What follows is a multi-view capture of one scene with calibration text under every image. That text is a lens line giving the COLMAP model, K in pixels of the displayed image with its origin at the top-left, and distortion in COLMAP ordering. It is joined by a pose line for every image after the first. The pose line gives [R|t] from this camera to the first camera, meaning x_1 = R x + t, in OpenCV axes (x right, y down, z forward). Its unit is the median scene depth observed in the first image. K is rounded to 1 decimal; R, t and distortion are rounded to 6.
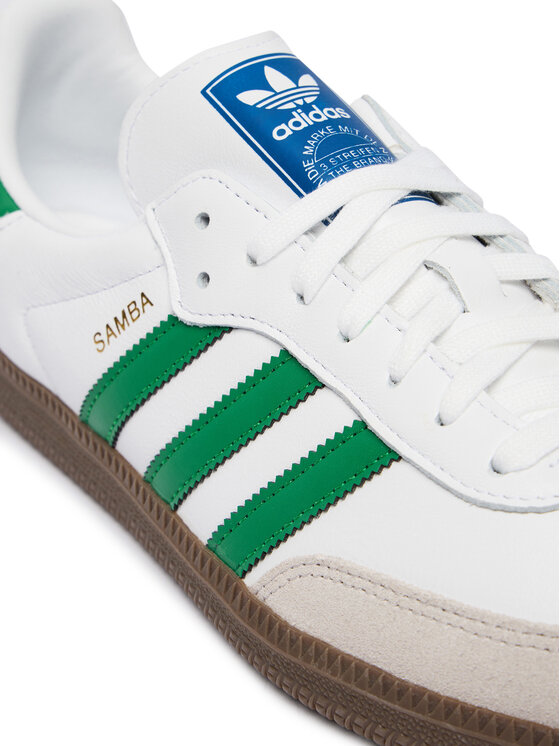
lens RADIAL K [[2261.8, 0, 279.9], [0, 2261.8, 372.8], [0, 0, 1]] dist [-0.003462, 0.000000]
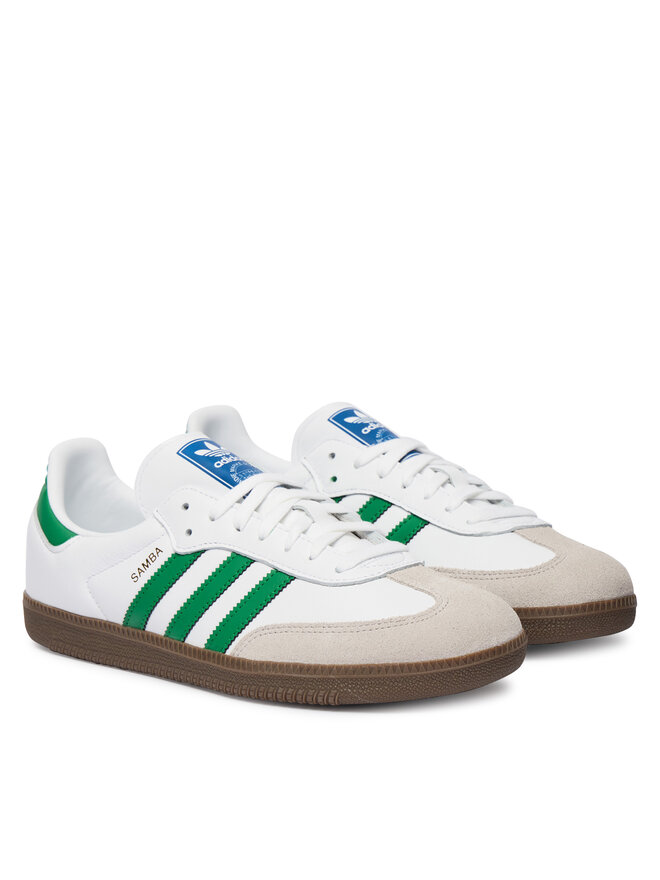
lens RADIAL K [[2645.9, 0, 330.1], [0, 2645.9, 440.0], [0, 0, 1]] dist [-0.035588, 0.000000]
pose [[0.983233, -0.059659, 0.172321, -0.334114], [0.111016, 0.945506, -0.306096, 0.668878], [-0.144669, 0.320094, 0.936275, -1.417861]]
